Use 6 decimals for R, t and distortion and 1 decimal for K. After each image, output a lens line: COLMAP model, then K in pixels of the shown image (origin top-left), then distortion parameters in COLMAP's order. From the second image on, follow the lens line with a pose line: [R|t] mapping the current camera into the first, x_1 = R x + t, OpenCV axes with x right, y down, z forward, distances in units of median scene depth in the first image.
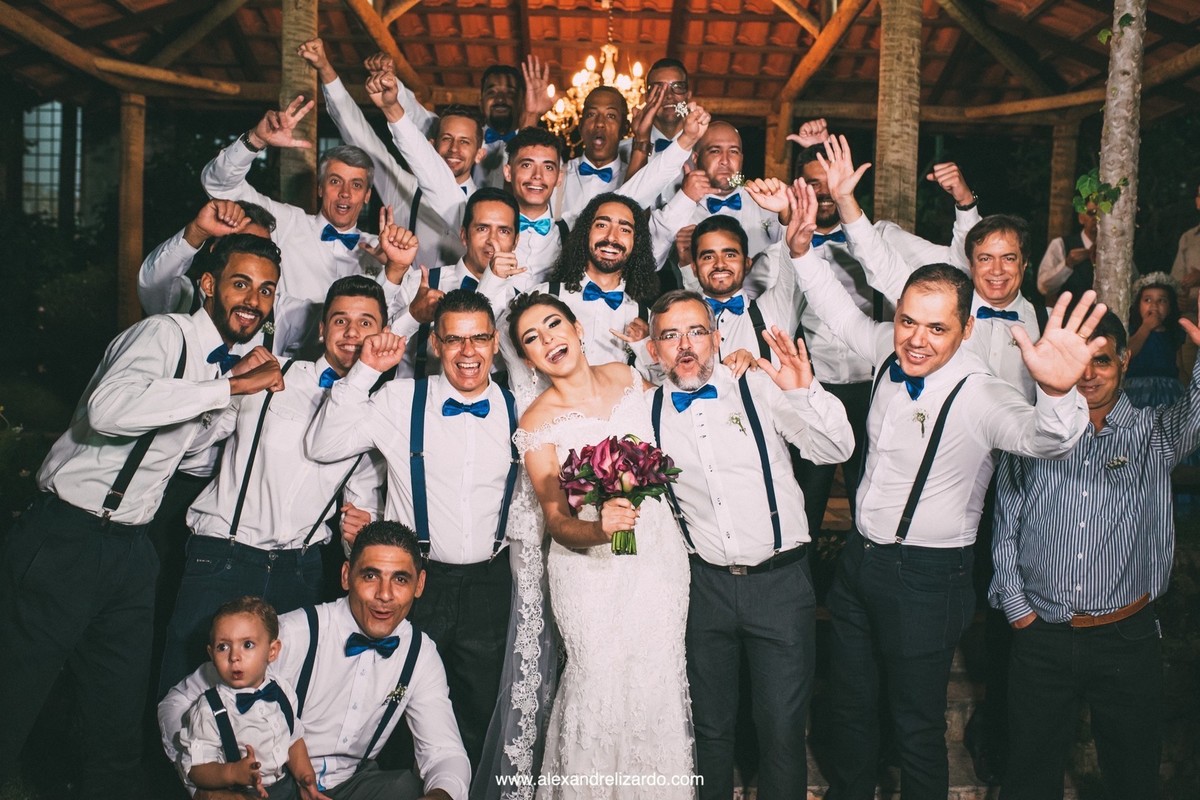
lens RADIAL K [[1139.5, 0, 593.4], [0, 1139.5, 398.3], [0, 0, 1]] dist [-0.062850, 0.089787]
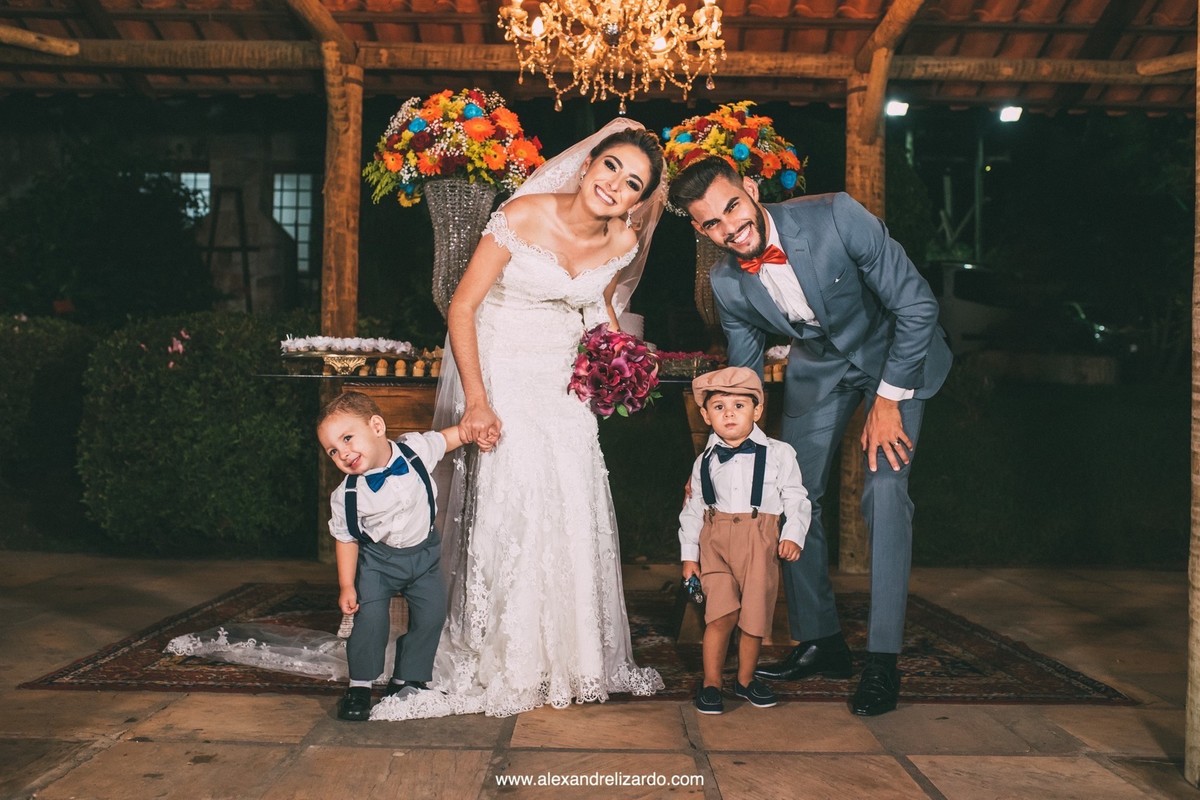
lens RADIAL K [[1139.5, 0, 593.4], [0, 1139.5, 398.3], [0, 0, 1]] dist [-0.062850, 0.089787]
pose [[0.999876, -0.012748, -0.009247, 0.003536], [0.012145, 0.997968, -0.062543, -0.016056], [0.010026, 0.062423, 0.997999, 0.361584]]
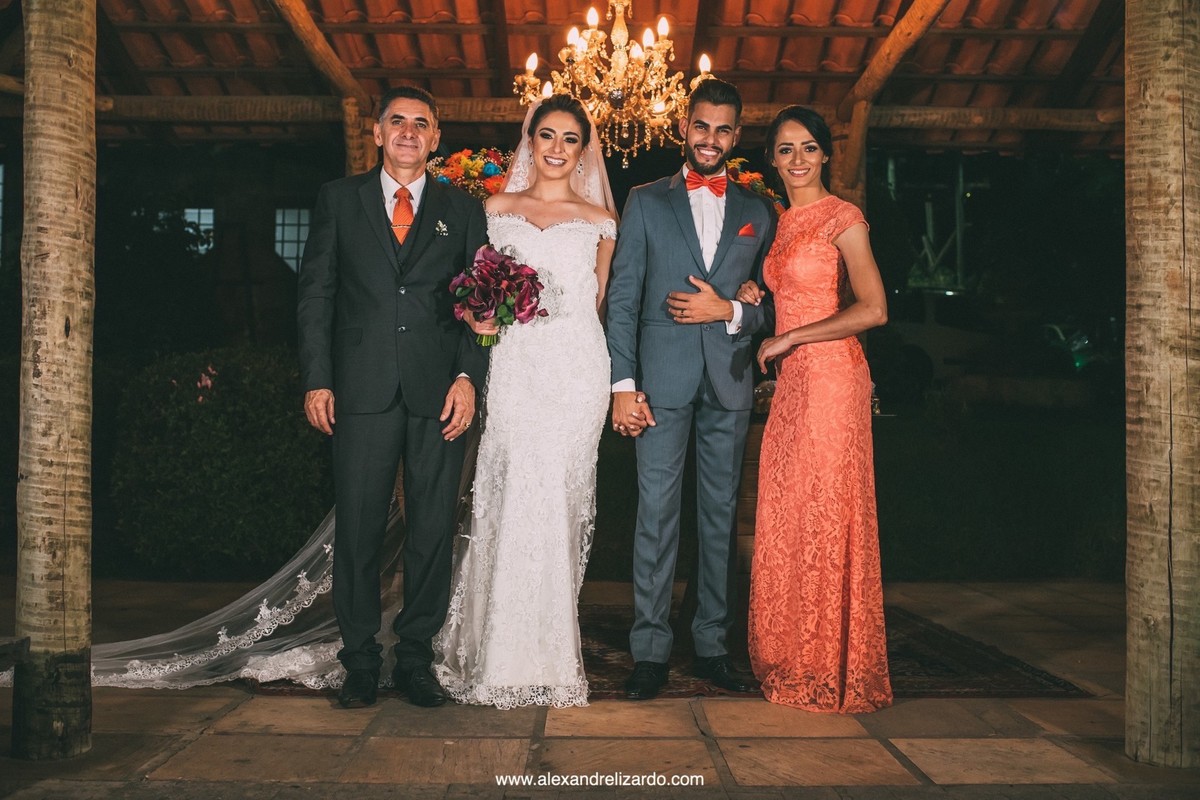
lens RADIAL K [[1139.5, 0, 593.4], [0, 1139.5, 398.3], [0, 0, 1]] dist [-0.062850, 0.089787]
pose [[0.999763, -0.021654, 0.002258, -0.007039], [0.021767, 0.996281, -0.083372, -0.016406], [-0.000445, 0.083402, 0.996516, 0.309809]]
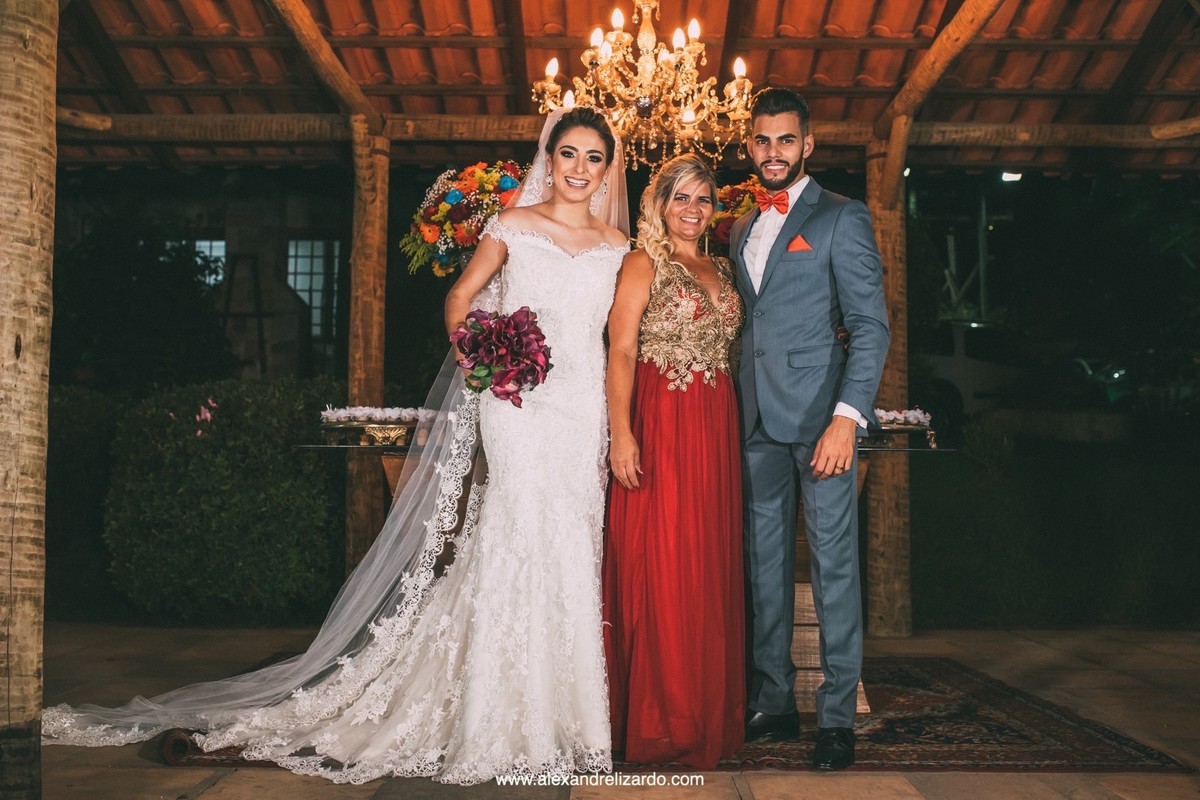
lens RADIAL K [[1139.5, 0, 593.4], [0, 1139.5, 398.3], [0, 0, 1]] dist [-0.062850, 0.089787]
pose [[0.999685, -0.022278, -0.011566, -0.011125], [0.020798, 0.993117, -0.115264, -0.019192], [0.014054, 0.114987, 0.993268, 0.358455]]
